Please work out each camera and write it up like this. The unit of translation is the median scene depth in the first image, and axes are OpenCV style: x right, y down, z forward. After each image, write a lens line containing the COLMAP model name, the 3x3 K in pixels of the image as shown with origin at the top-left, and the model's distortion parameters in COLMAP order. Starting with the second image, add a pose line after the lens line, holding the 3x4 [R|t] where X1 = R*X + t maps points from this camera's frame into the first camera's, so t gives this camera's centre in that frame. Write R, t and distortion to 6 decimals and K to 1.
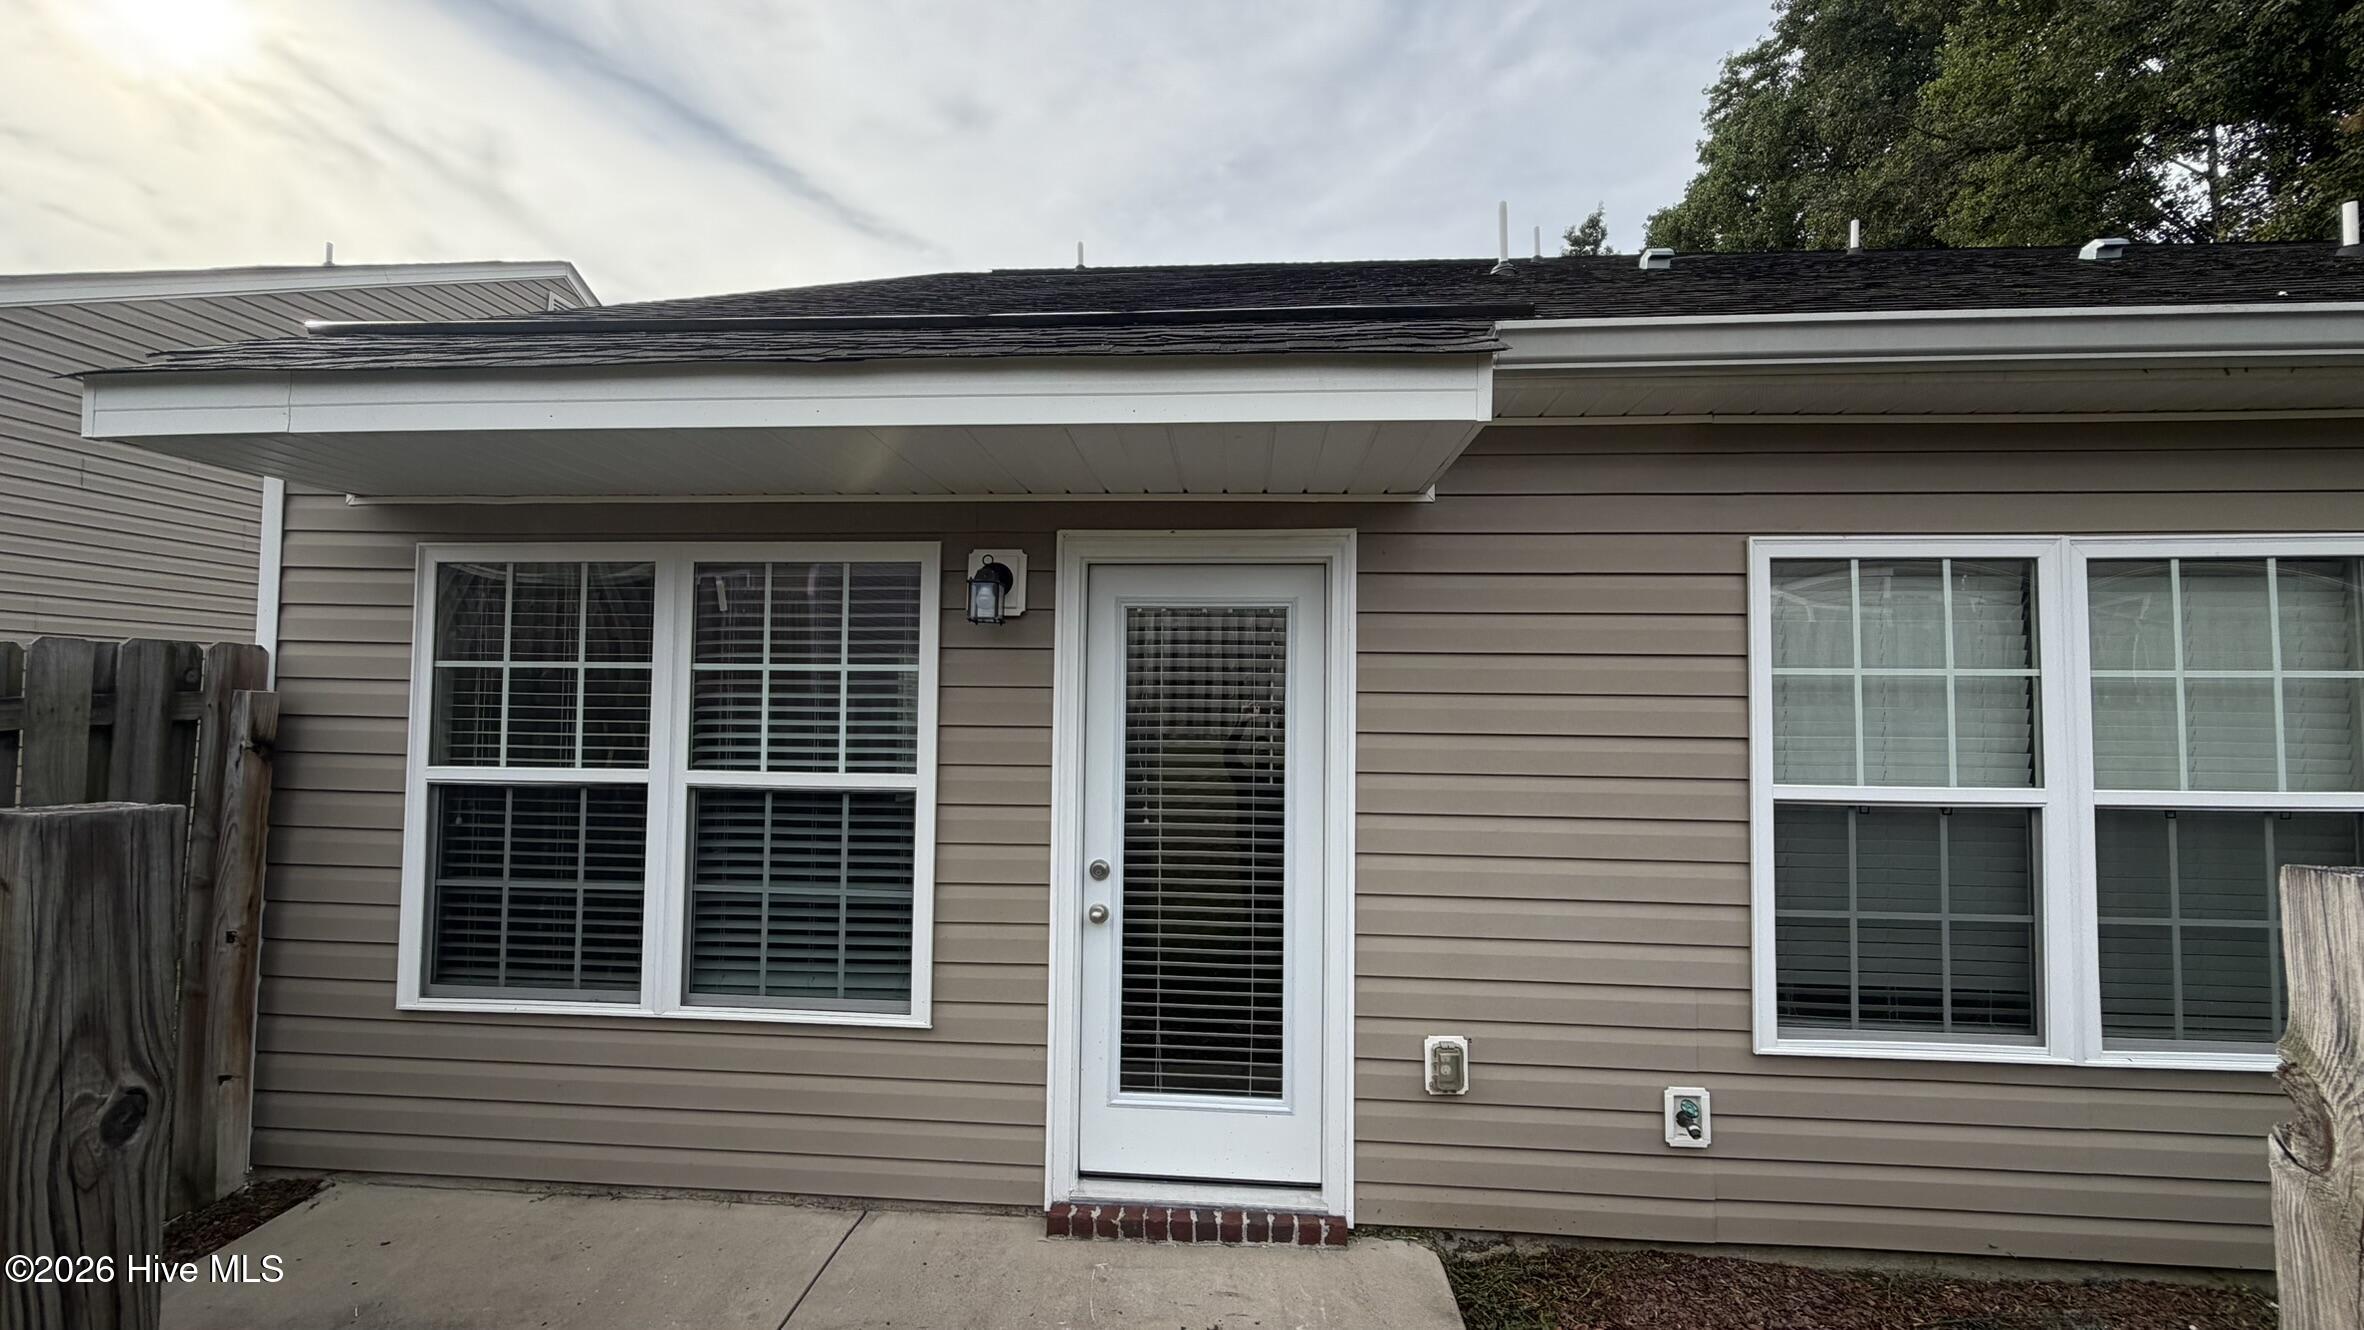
lens RADIAL K [[952.2, 0, 1182.0], [0, 952.2, 665.0], [0, 0, 1]] dist [-0.000031, -0.000058]
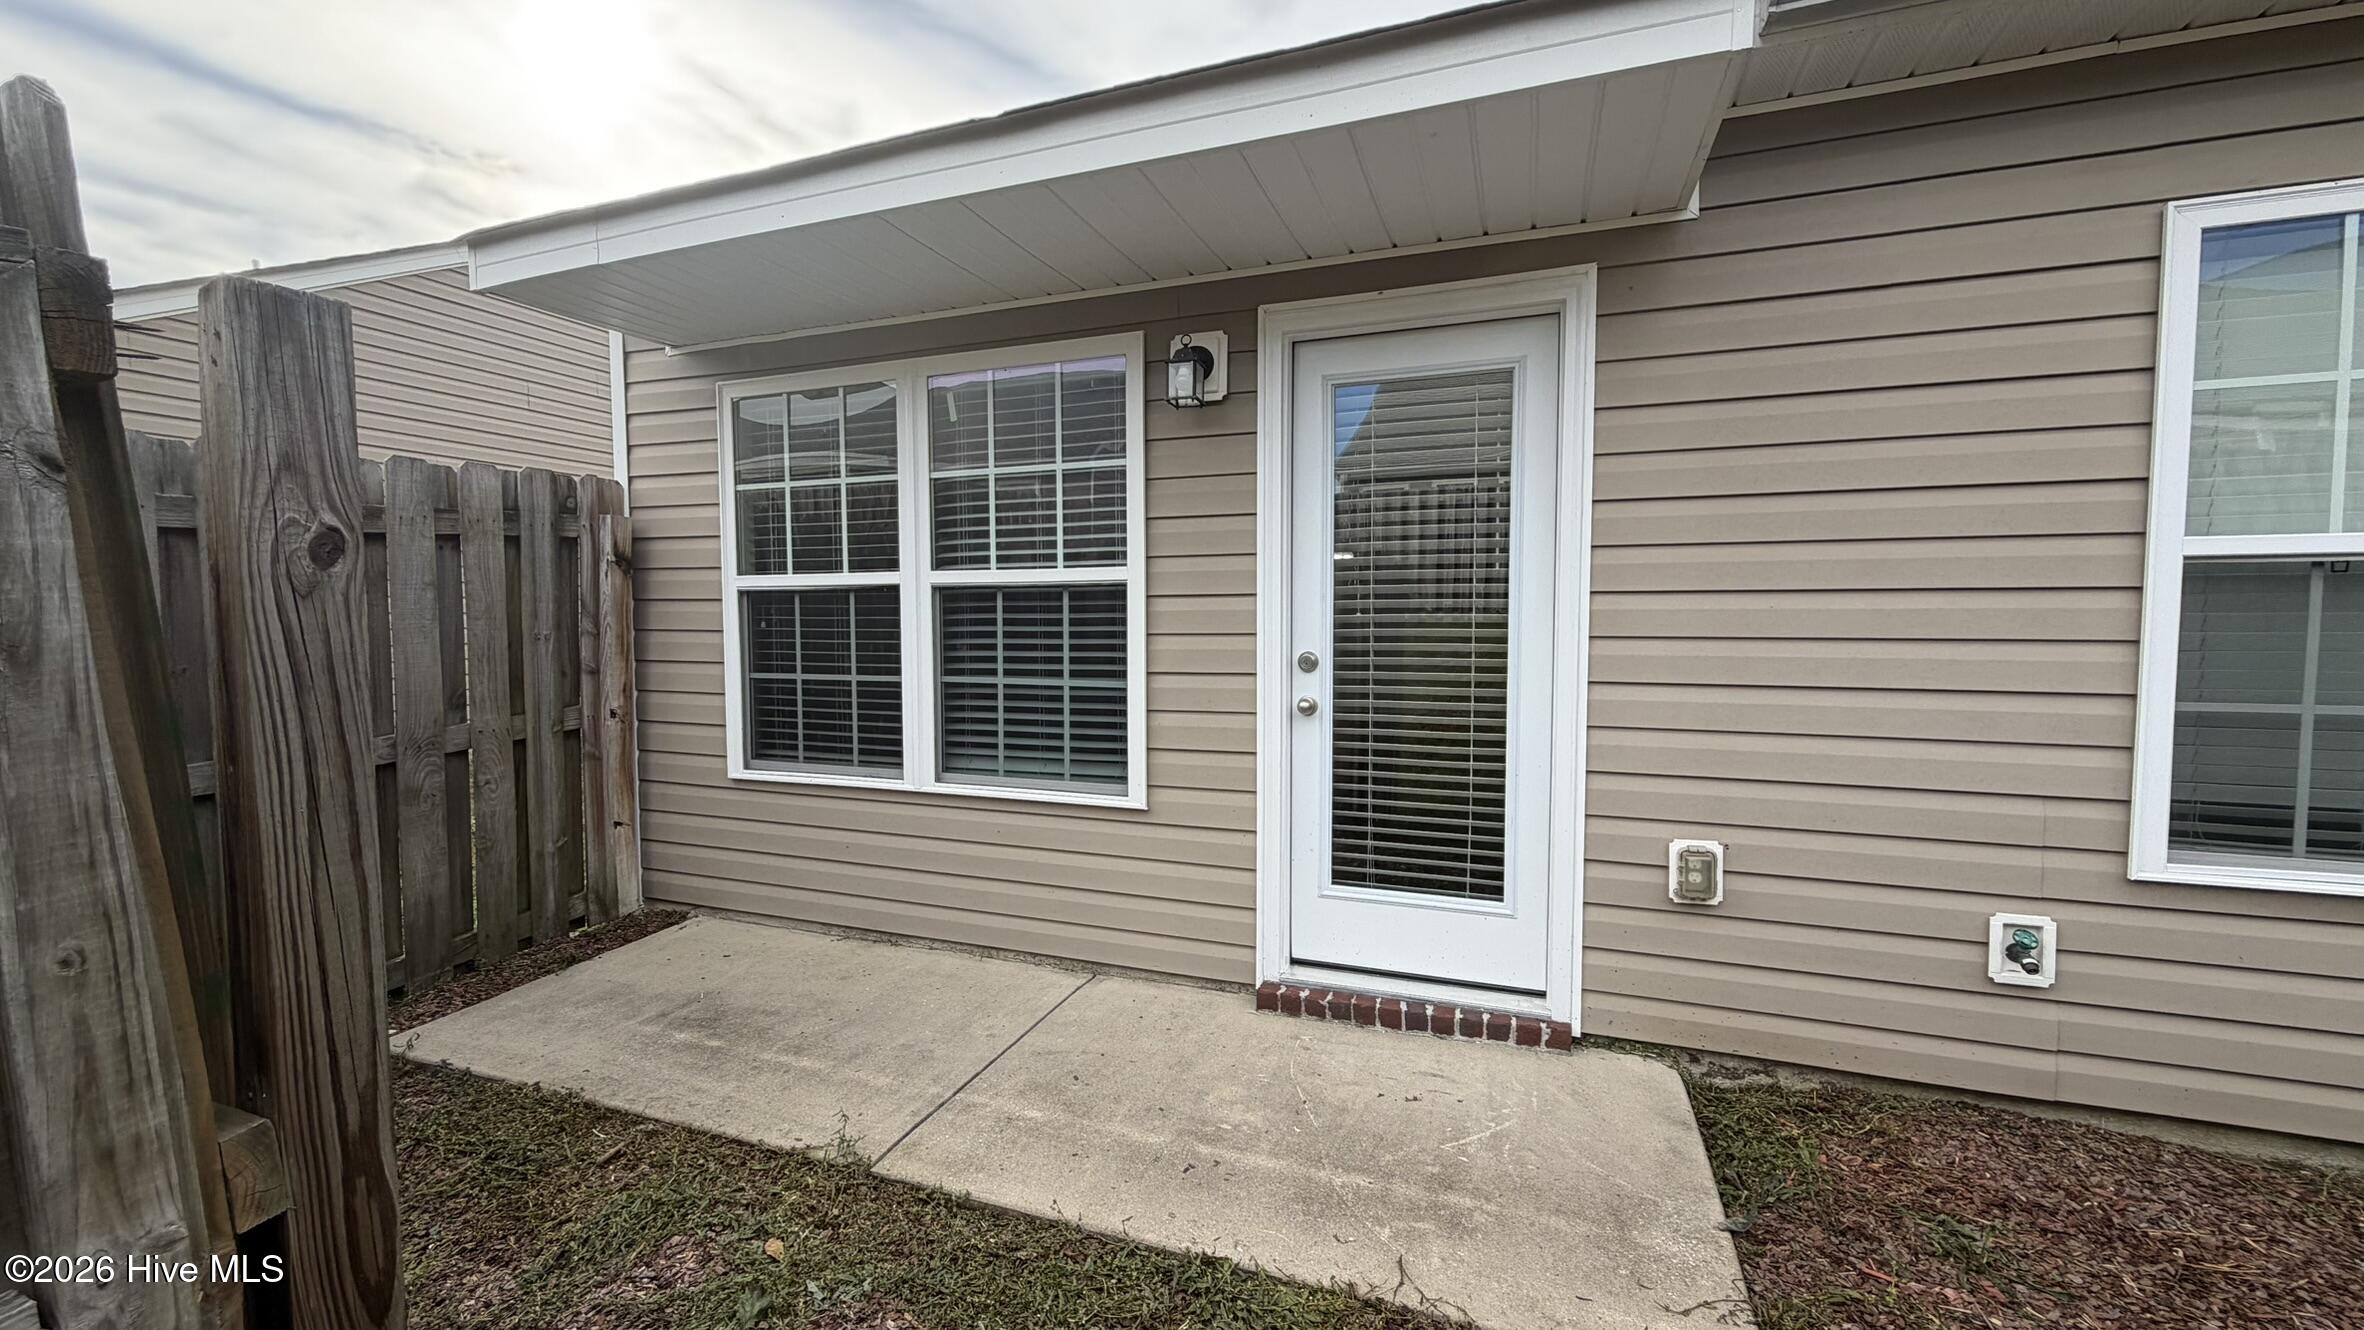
lens RADIAL K [[951.7, 0, 1176.3], [0, 951.7, 668.3], [0, 0, 1]] dist [0.000556, -0.000080]
pose [[0.956396, 0.001677, -0.292067, 0.072204], [0.026244, 0.995445, 0.091653, 0.134422], [0.290891, -0.095322, 0.951996, 0.033497]]
